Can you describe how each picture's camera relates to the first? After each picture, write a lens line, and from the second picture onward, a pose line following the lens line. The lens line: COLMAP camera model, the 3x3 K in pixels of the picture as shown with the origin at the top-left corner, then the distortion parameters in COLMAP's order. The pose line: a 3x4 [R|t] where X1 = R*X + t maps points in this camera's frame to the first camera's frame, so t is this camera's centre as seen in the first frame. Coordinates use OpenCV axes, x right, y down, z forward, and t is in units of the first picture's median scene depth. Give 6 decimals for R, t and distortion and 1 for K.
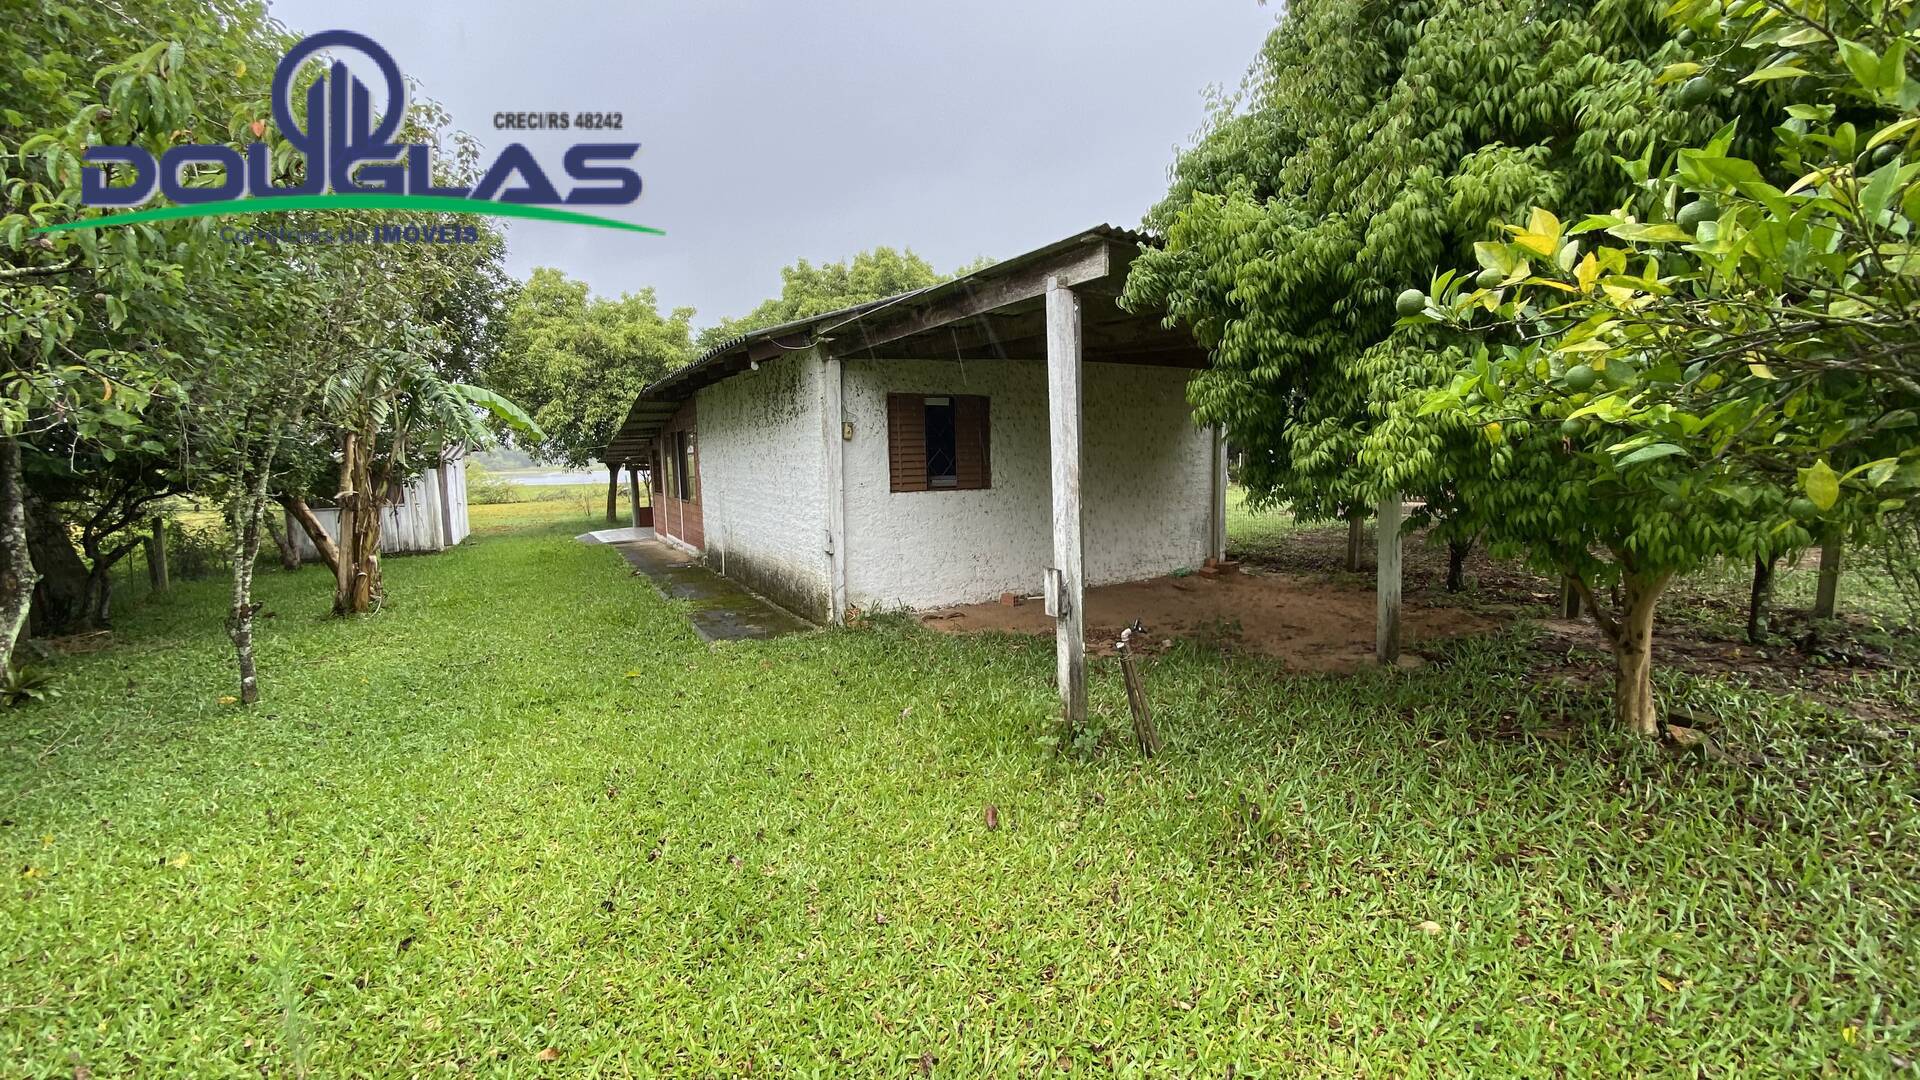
lens RADIAL K [[792.4, 0, 968.0], [0, 792.4, 544.6], [0, 0, 1]] dist [-0.009163, -0.003520]
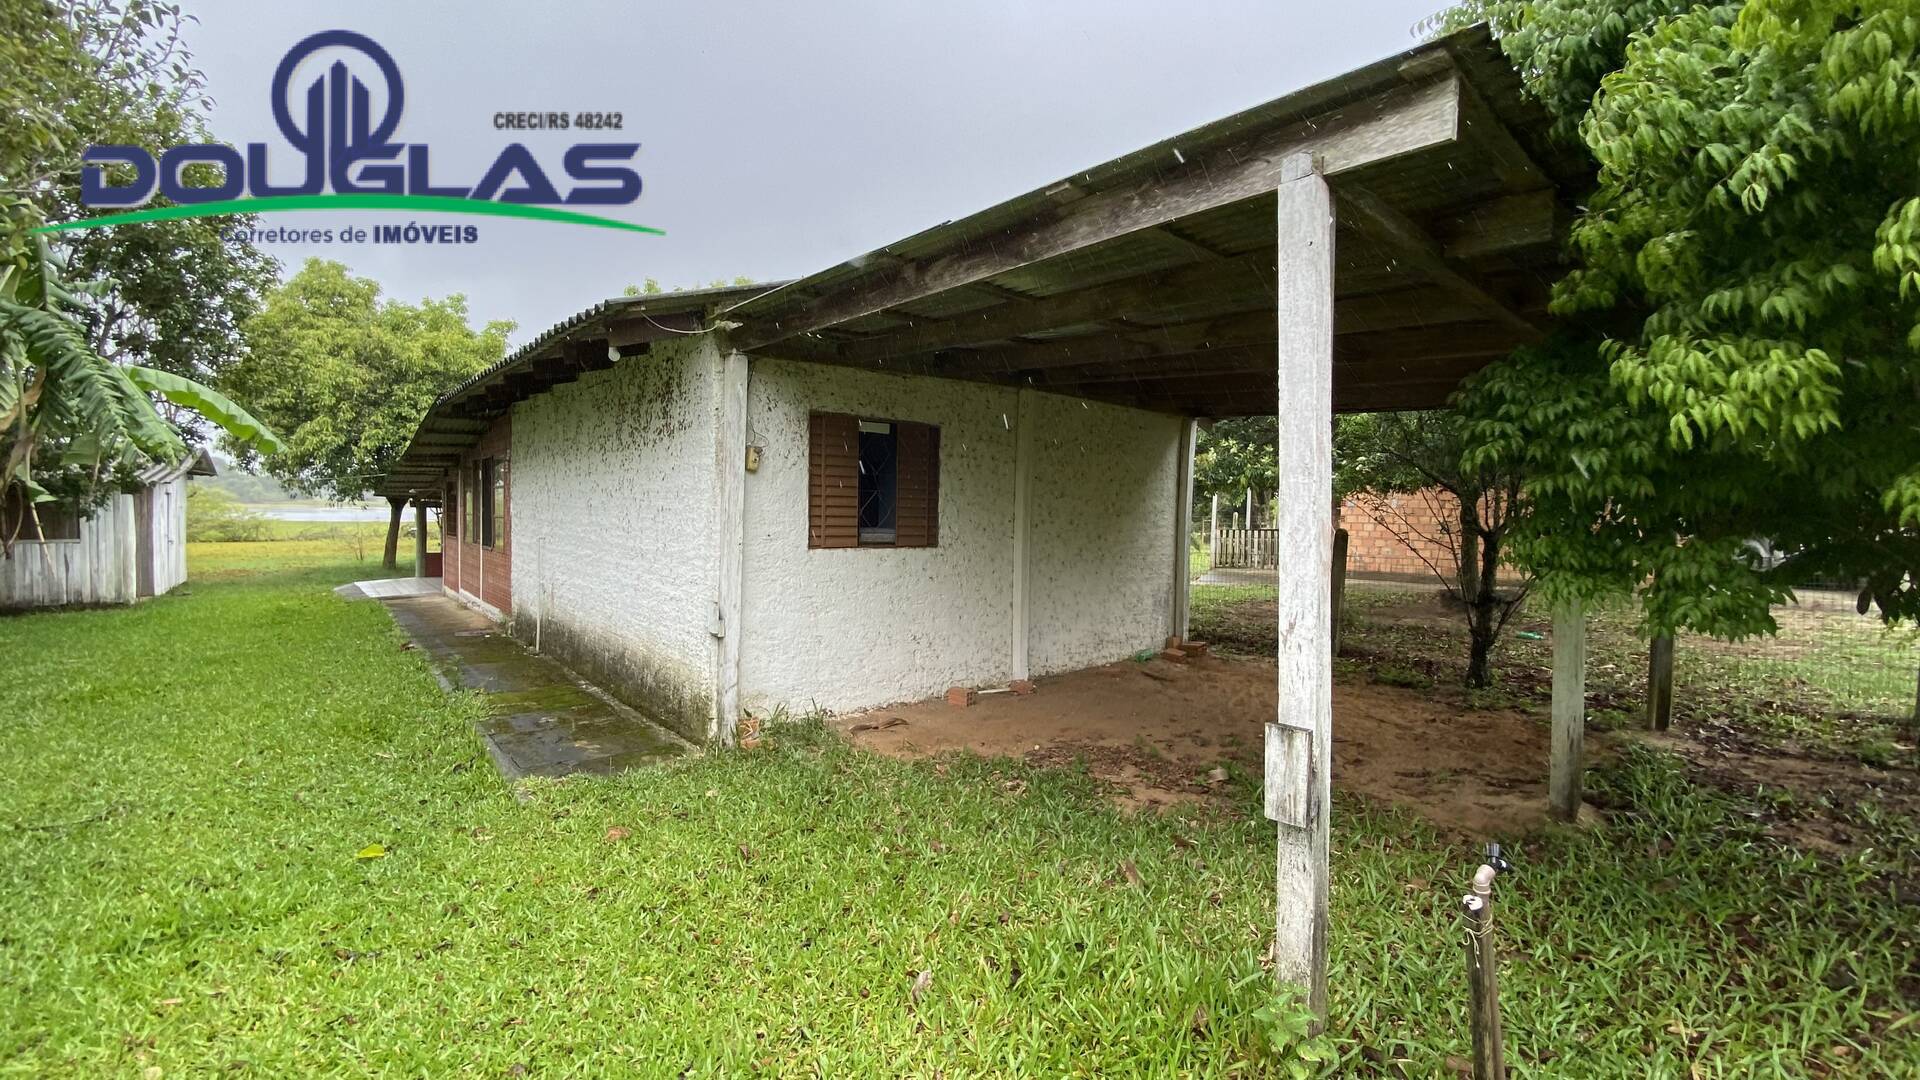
lens RADIAL K [[792.4, 0, 968.3], [0, 792.4, 532.5], [0, 0, 1]] dist [-0.009163, -0.003520]
pose [[0.978981, 0.034075, 0.201087, -0.078415], [-0.016945, 0.996125, -0.086303, -0.017216], [-0.203249, 0.081081, 0.975764, 0.220137]]
